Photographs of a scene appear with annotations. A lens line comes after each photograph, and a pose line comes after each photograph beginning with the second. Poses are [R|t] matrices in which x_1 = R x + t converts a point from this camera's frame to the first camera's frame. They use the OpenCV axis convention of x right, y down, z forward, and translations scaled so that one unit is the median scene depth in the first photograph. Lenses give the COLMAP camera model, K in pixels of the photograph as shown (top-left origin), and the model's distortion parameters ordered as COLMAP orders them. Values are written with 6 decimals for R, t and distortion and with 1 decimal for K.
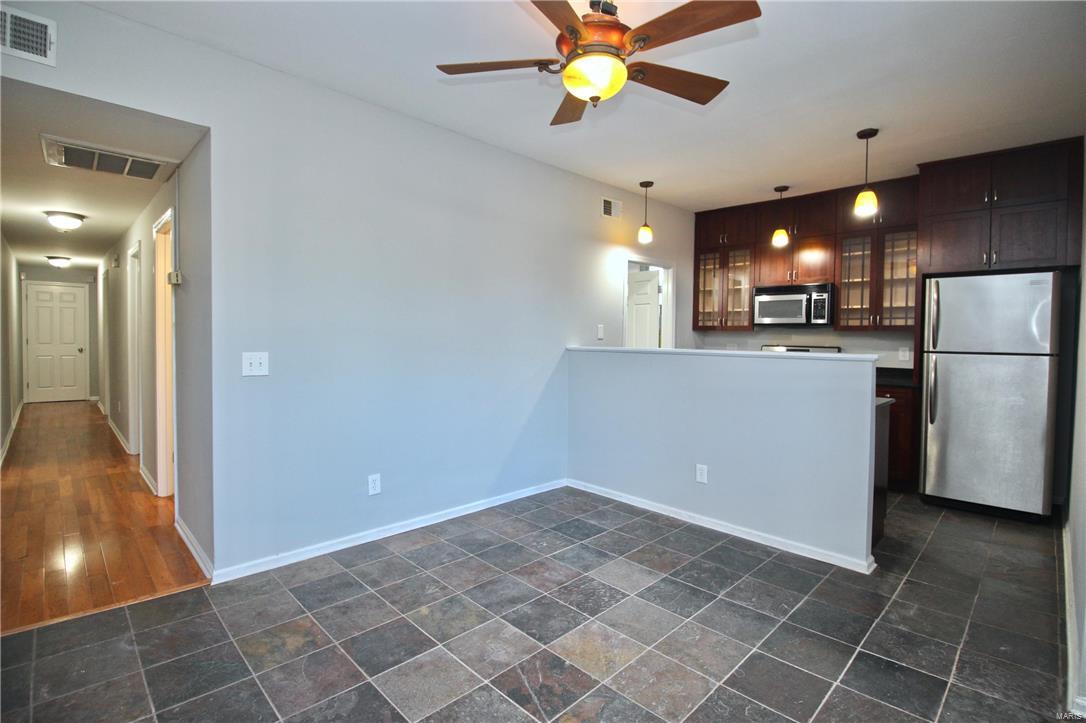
lens RADIAL K [[506.4, 0, 544.8], [0, 506.4, 351.0], [0, 0, 1]] dist [0.001060, -0.014562]
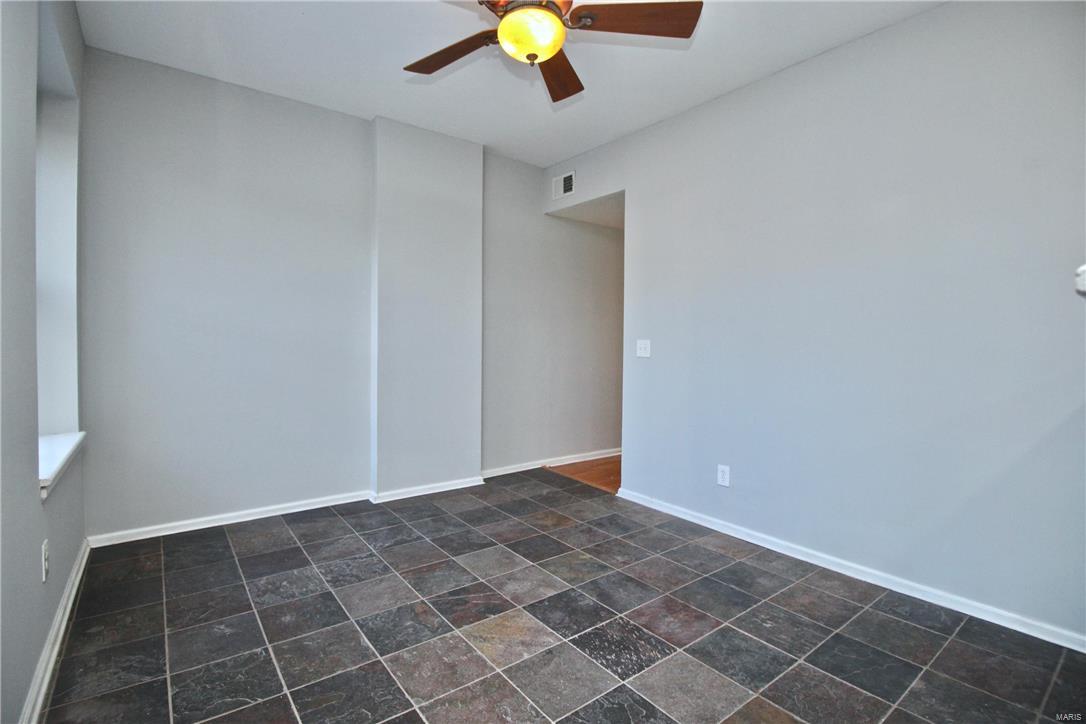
lens RADIAL K [[506.4, 0, 544.8], [0, 506.4, 351.5], [0, 0, 1]] dist [0.001060, -0.014562]
pose [[-0.115523, 0.002449, -0.993302, 0.648279], [-0.043117, 0.999042, 0.007478, 0.028122], [0.992369, 0.043692, -0.115307, 0.719551]]
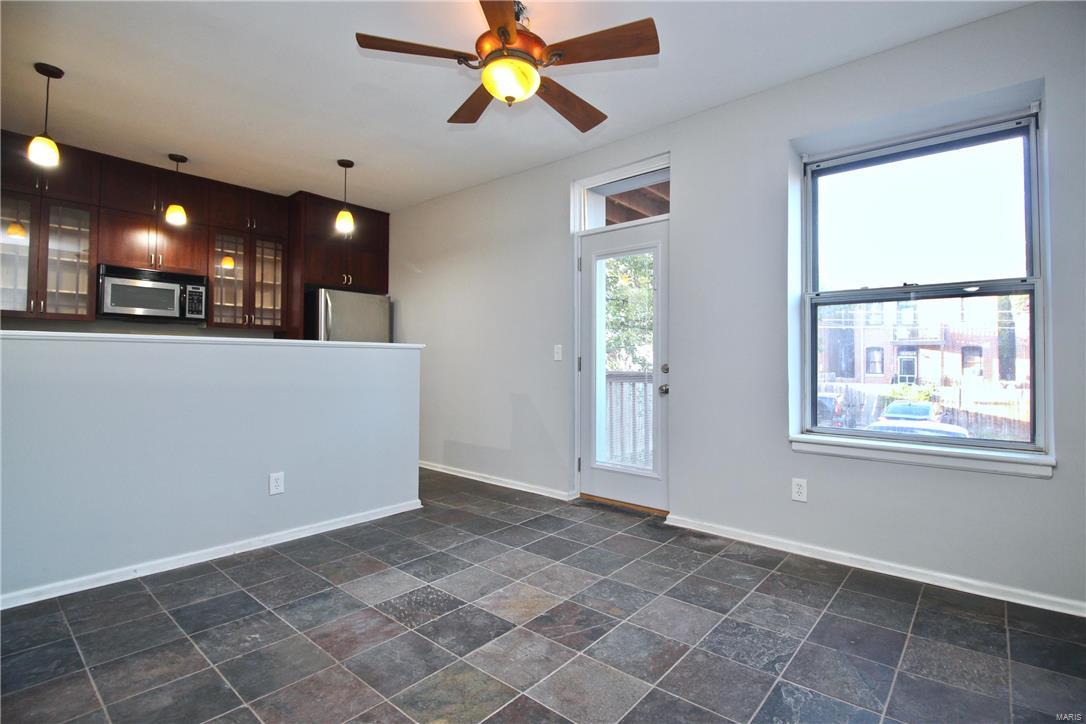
lens RADIAL K [[516.0, 0, 553.3], [0, 516.0, 351.9], [0, 0, 1]] dist [0.001062, -0.014709]
pose [[-0.090528, 0.006683, 0.995872, -0.632856], [0.022313, 0.999740, -0.004681, 0.035335], [-0.995644, 0.021797, -0.090653, 0.634588]]
